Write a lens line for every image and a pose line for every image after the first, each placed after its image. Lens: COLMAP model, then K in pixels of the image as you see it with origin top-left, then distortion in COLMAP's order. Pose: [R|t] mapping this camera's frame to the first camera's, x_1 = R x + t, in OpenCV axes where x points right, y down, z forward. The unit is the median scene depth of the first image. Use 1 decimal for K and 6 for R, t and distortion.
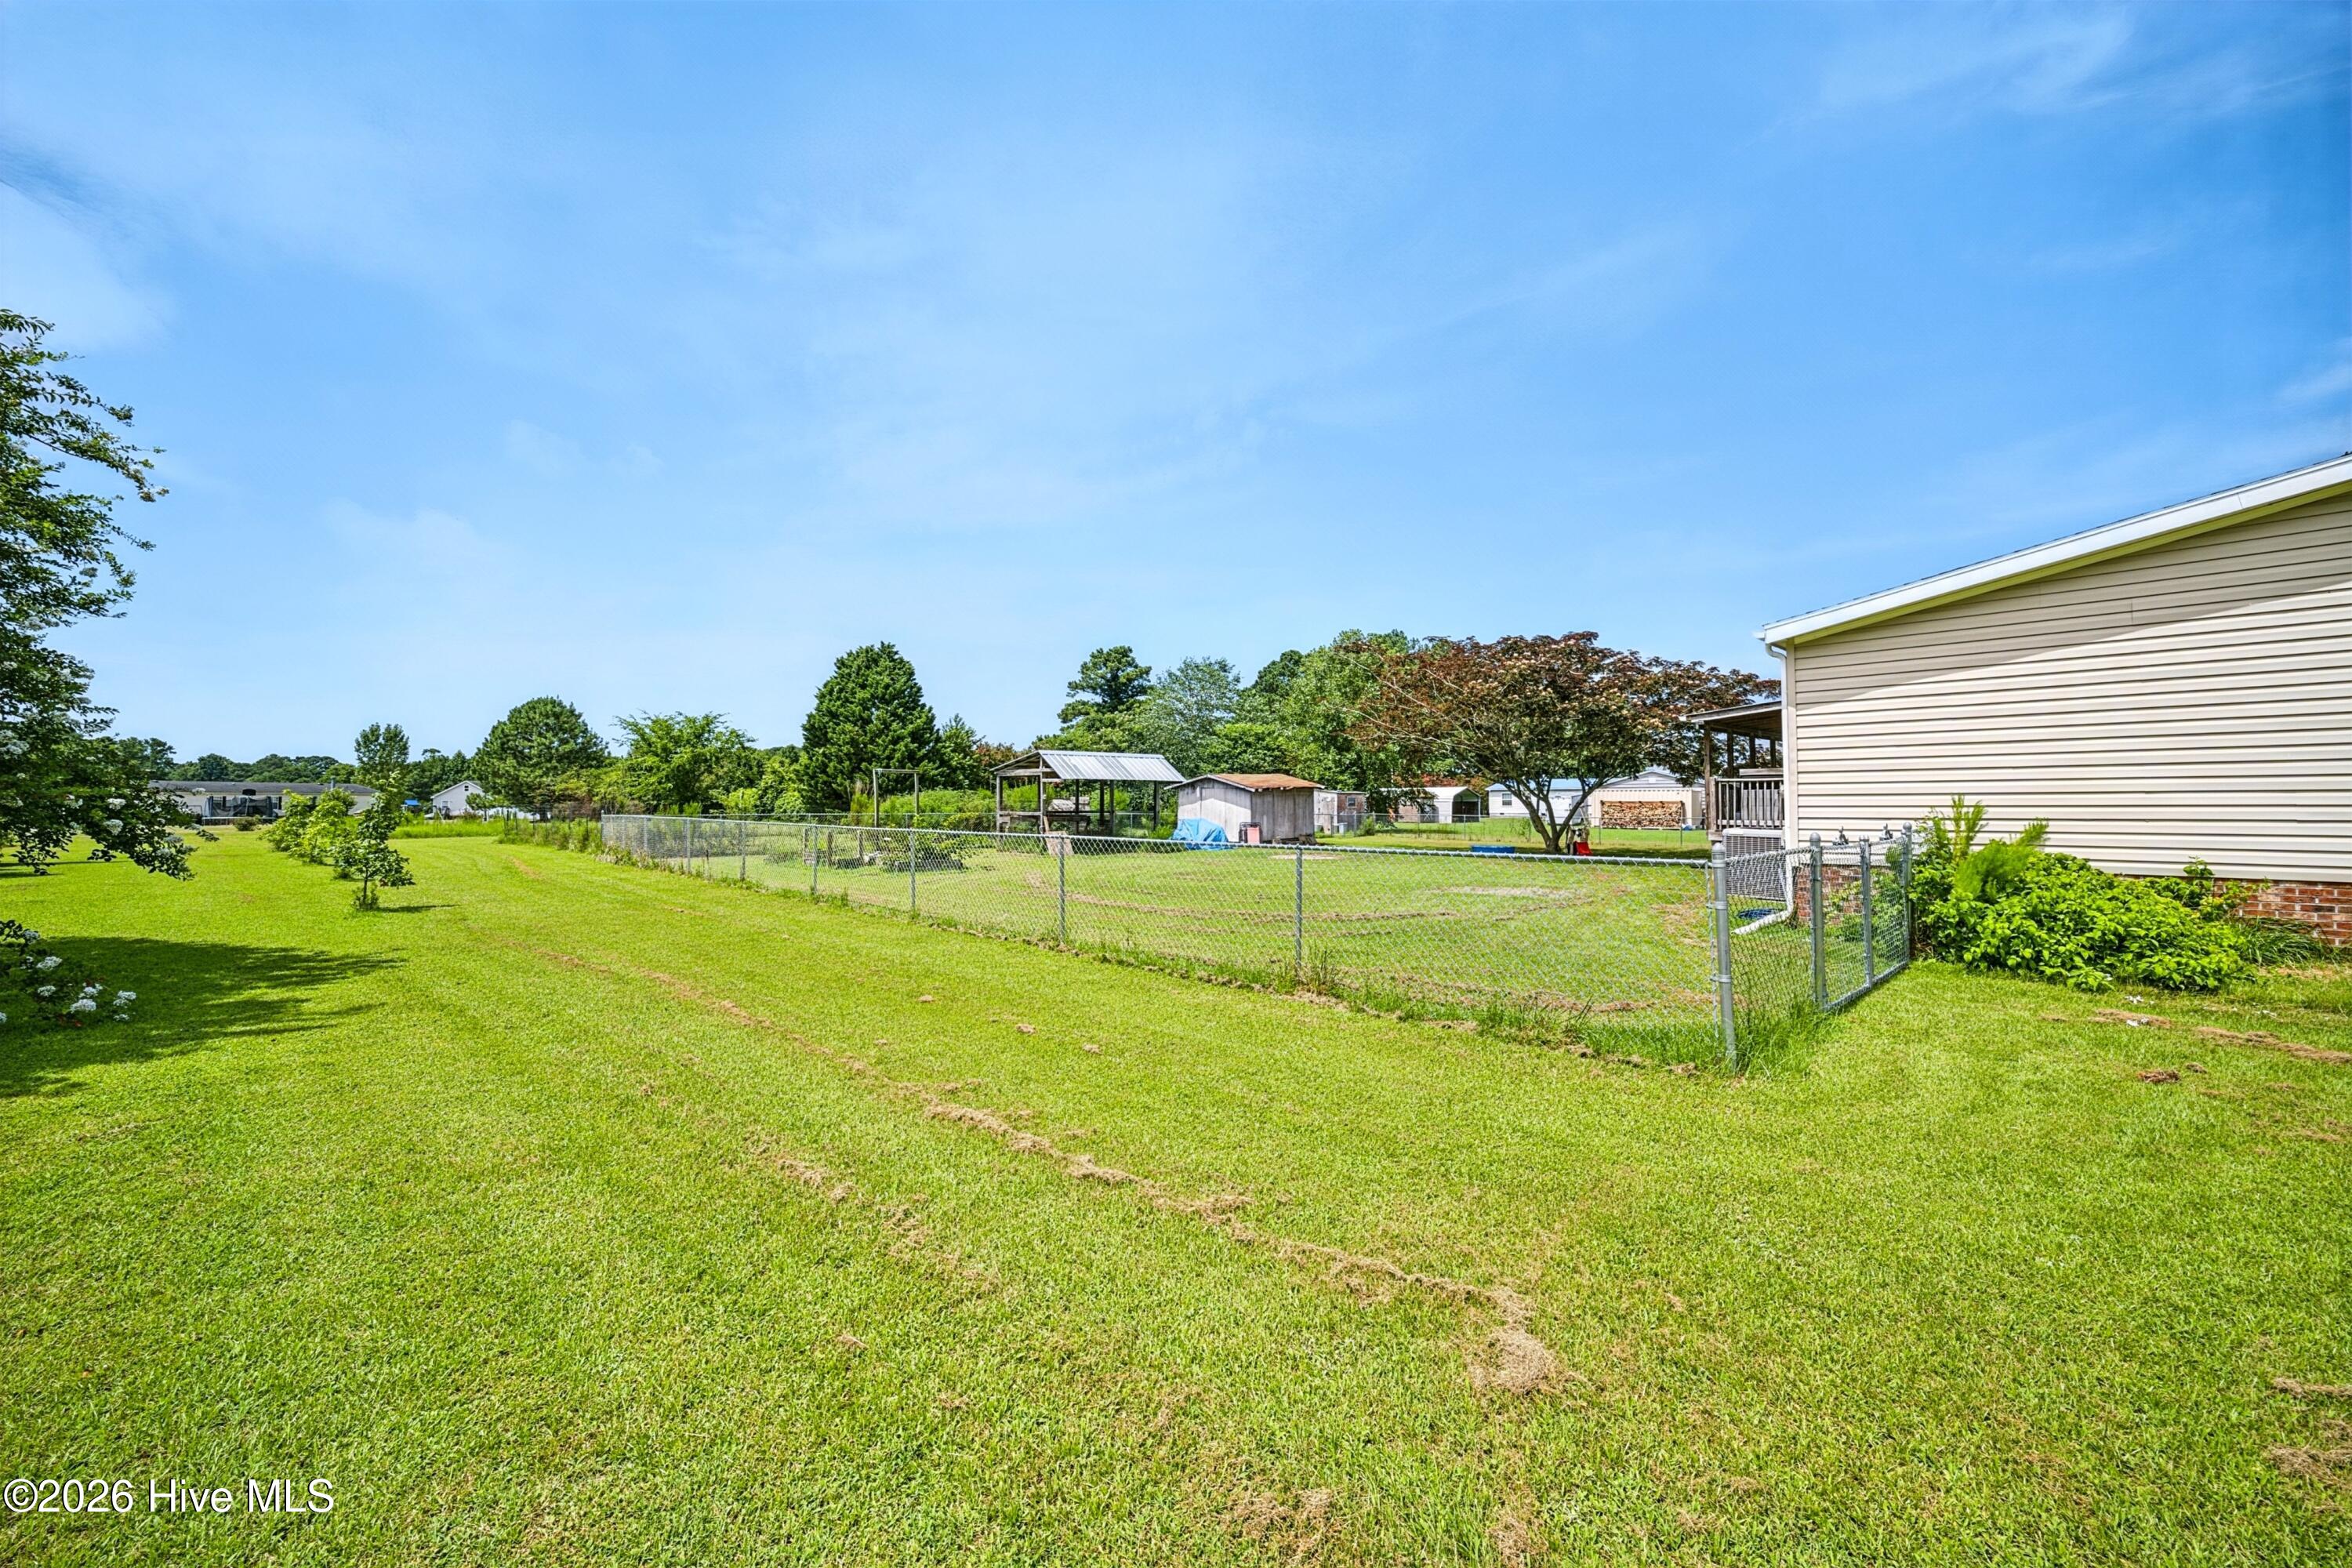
lens RADIAL K [[929.0, 0, 1183.4], [0, 929.0, 798.0], [0, 0, 1]] dist [-0.004741, 0.000052]
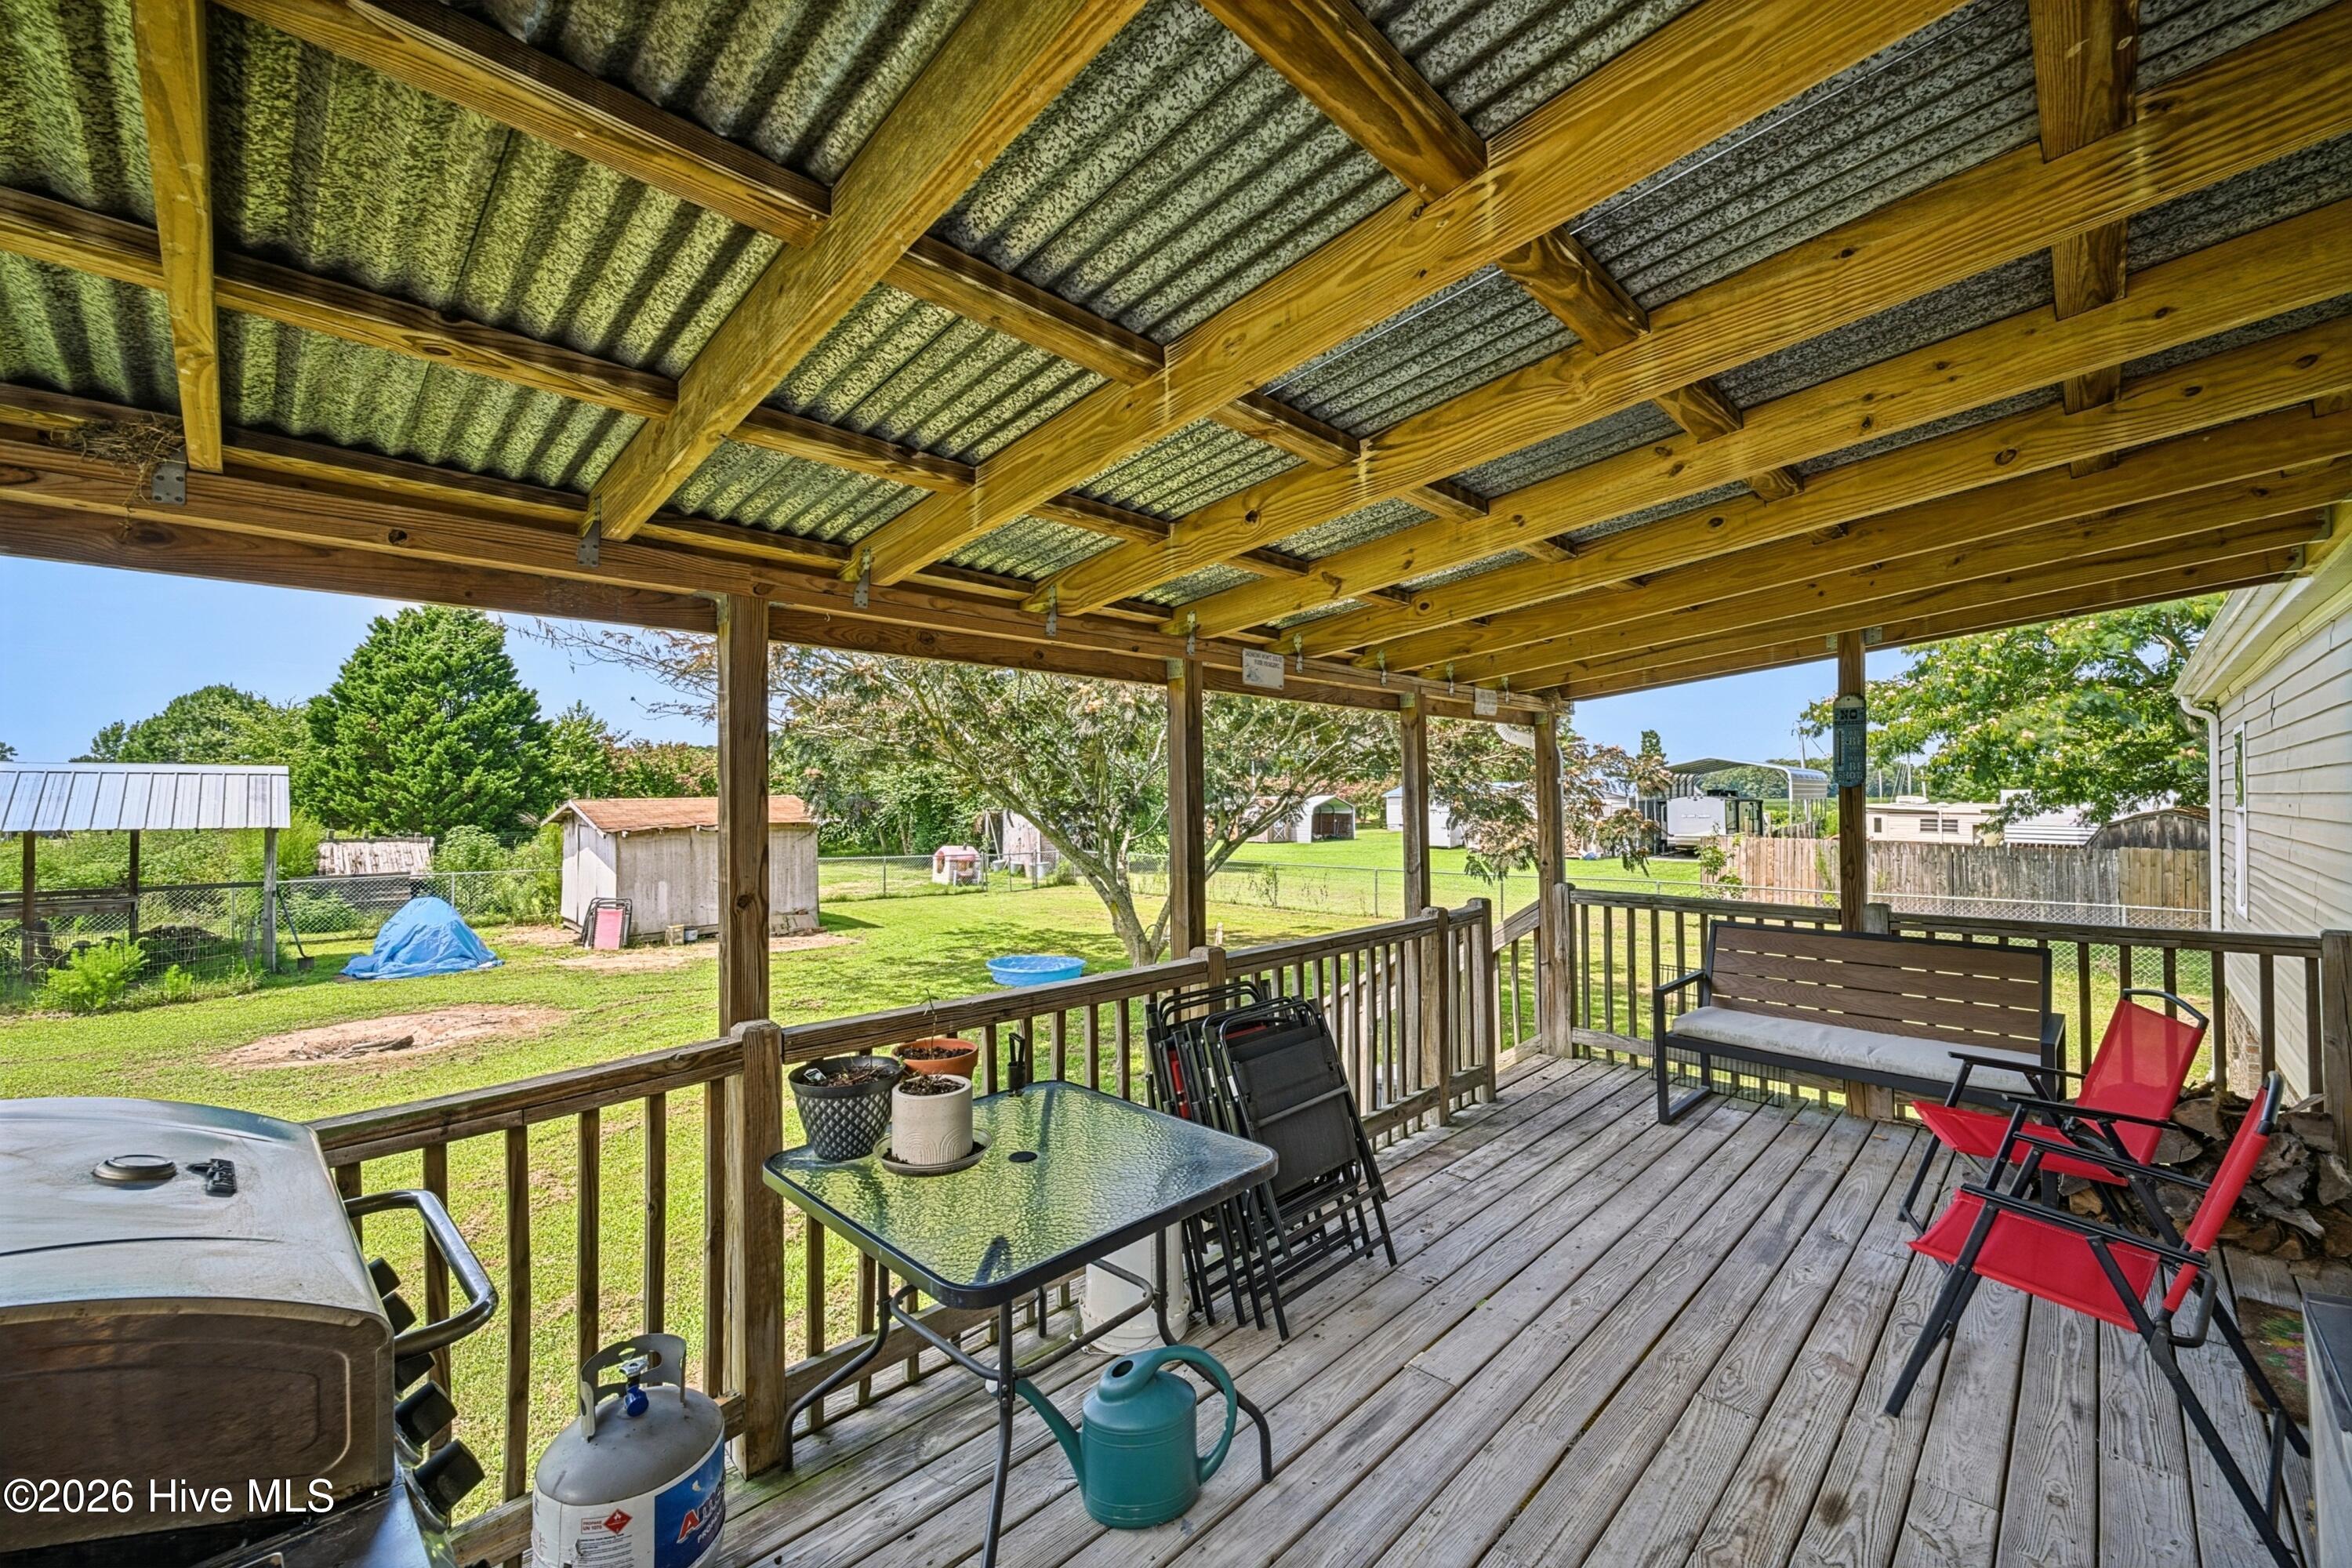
lens RADIAL K [[929.0, 0, 1179.2], [0, 929.0, 783.3], [0, 0, 1]] dist [-0.004741, 0.000052]
pose [[0.999954, -0.002951, 0.009105, 0.234008], [0.003061, 0.999922, -0.012098, -0.018194], [-0.009069, 0.012125, 0.999885, 0.309788]]
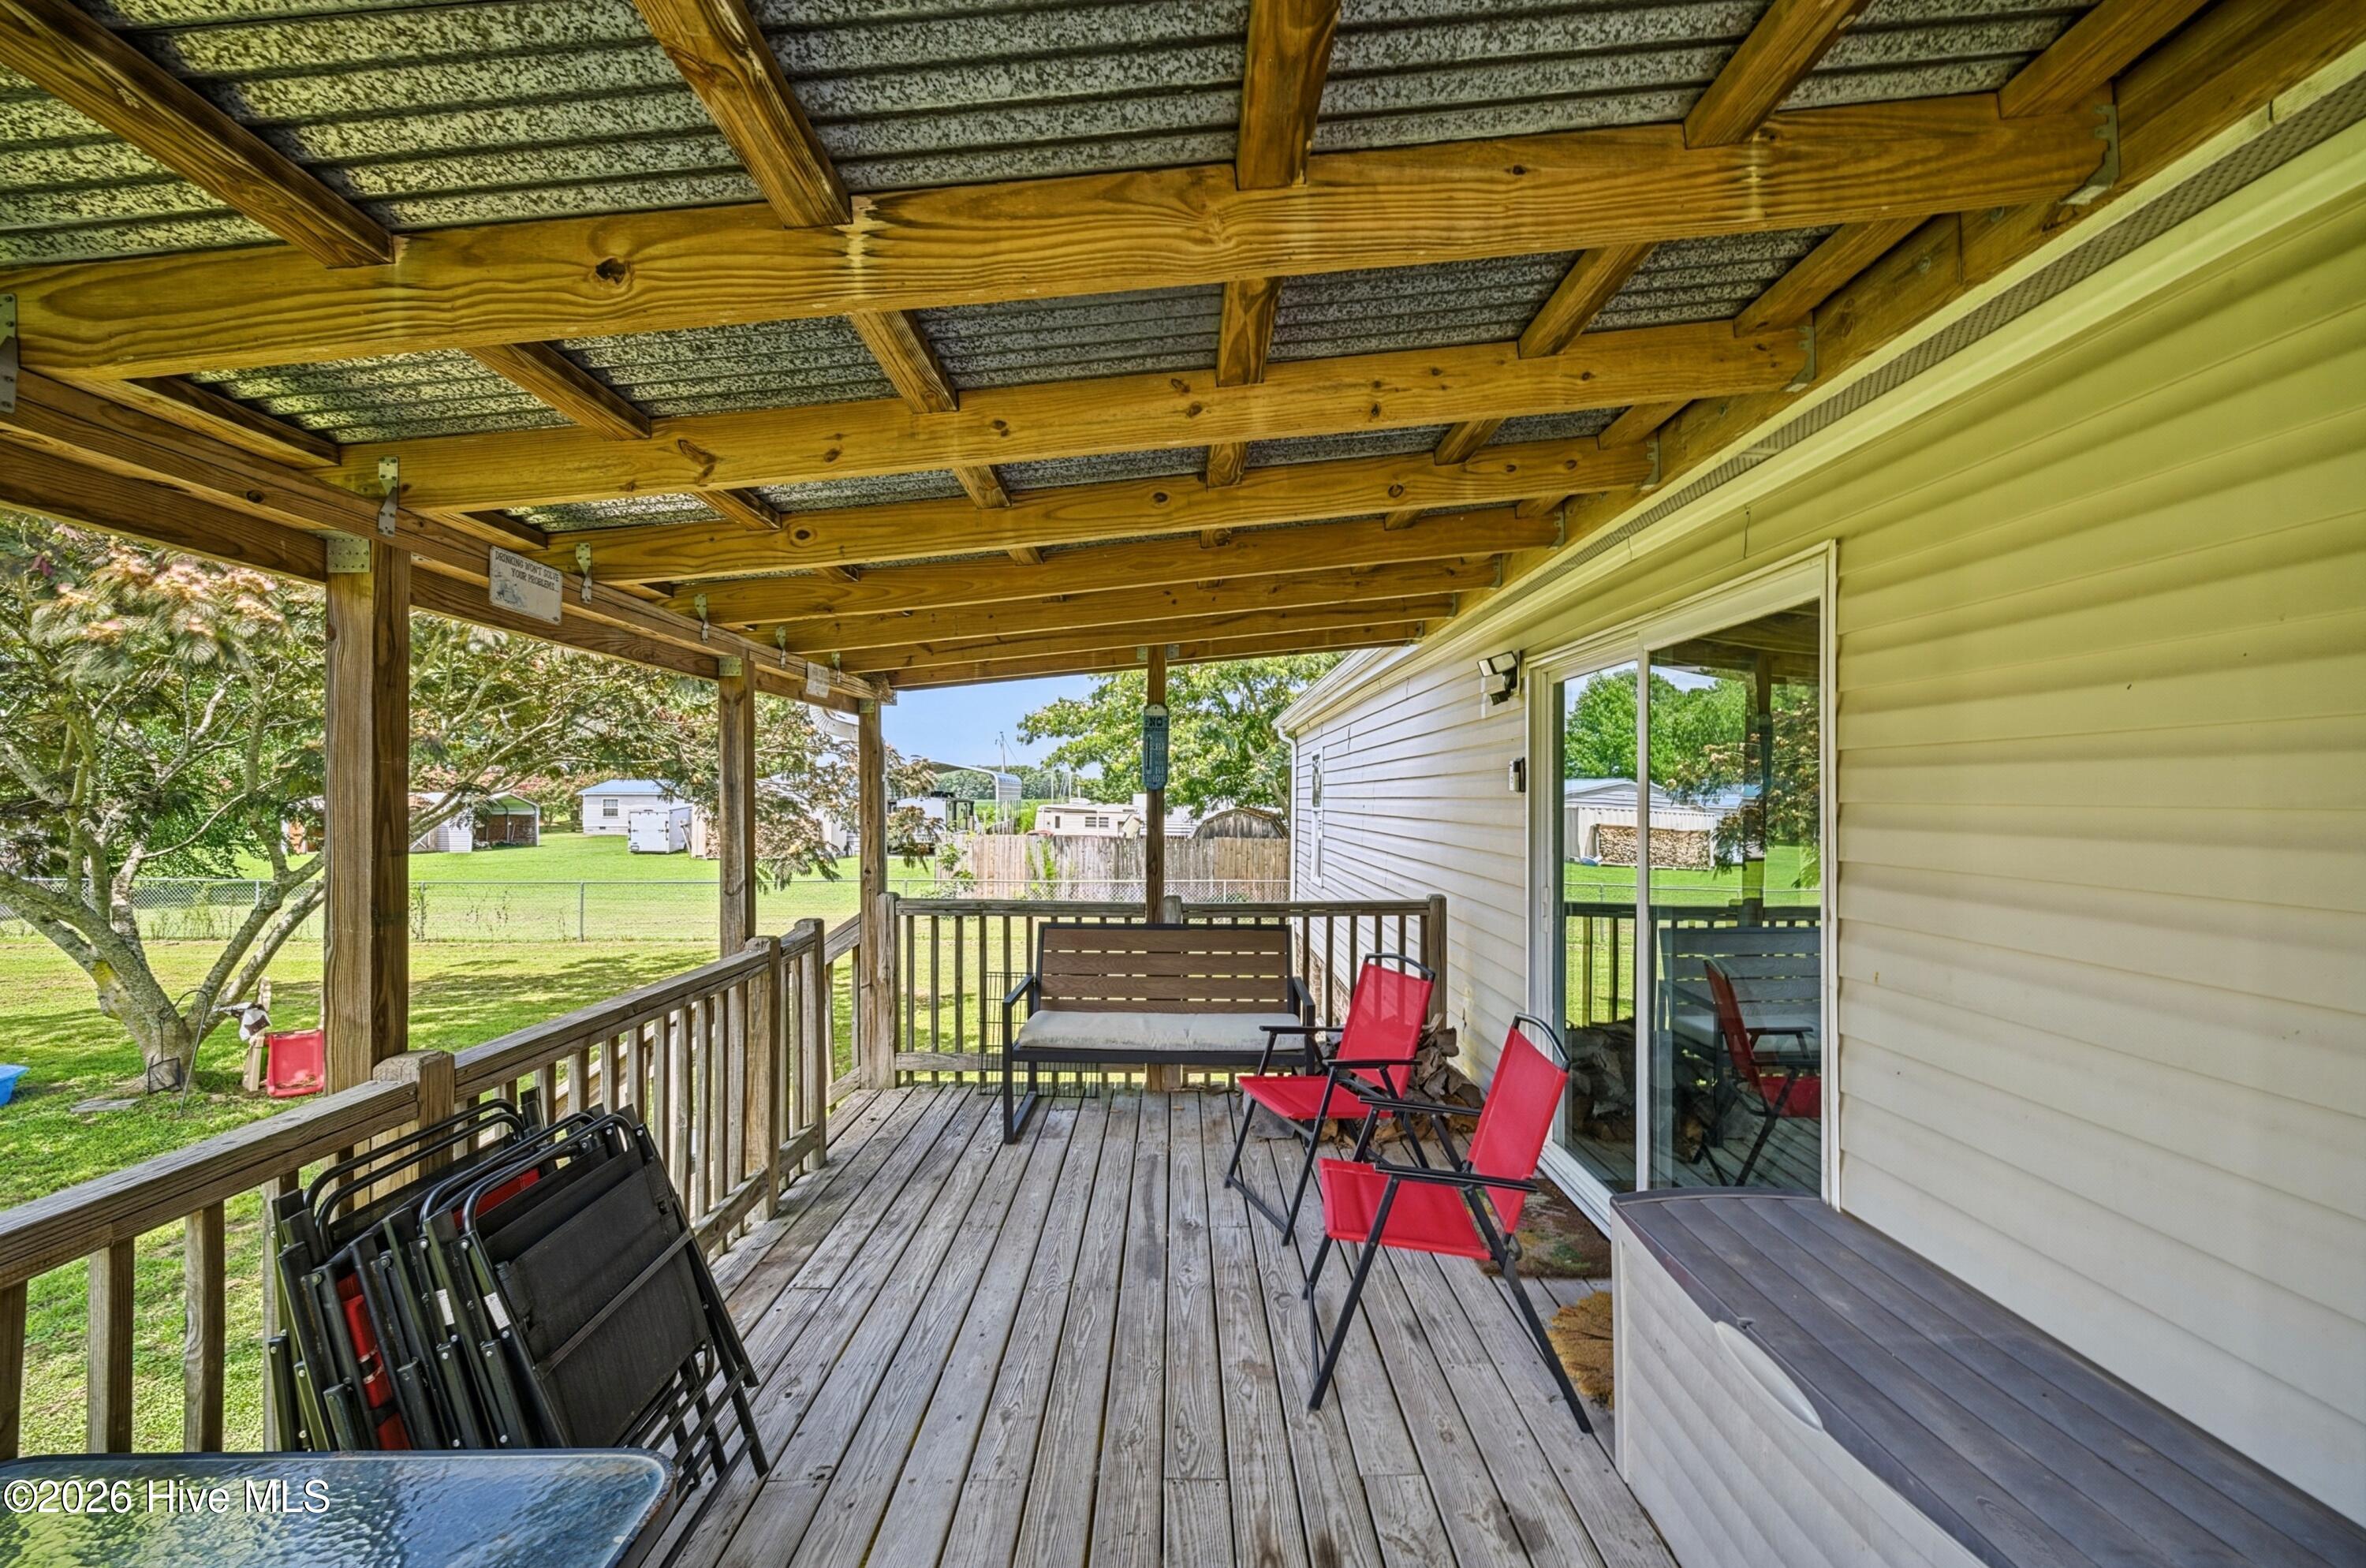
lens RADIAL K [[934.6, 0, 1178.4], [0, 934.6, 784.4], [0, 0, 1]] dist [-0.004741, 0.000052]
pose [[0.694533, 0.014000, 0.719324, 0.230821], [-0.007588, 0.999898, -0.012134, -0.018077], [-0.719421, 0.002969, 0.694568, 0.327961]]
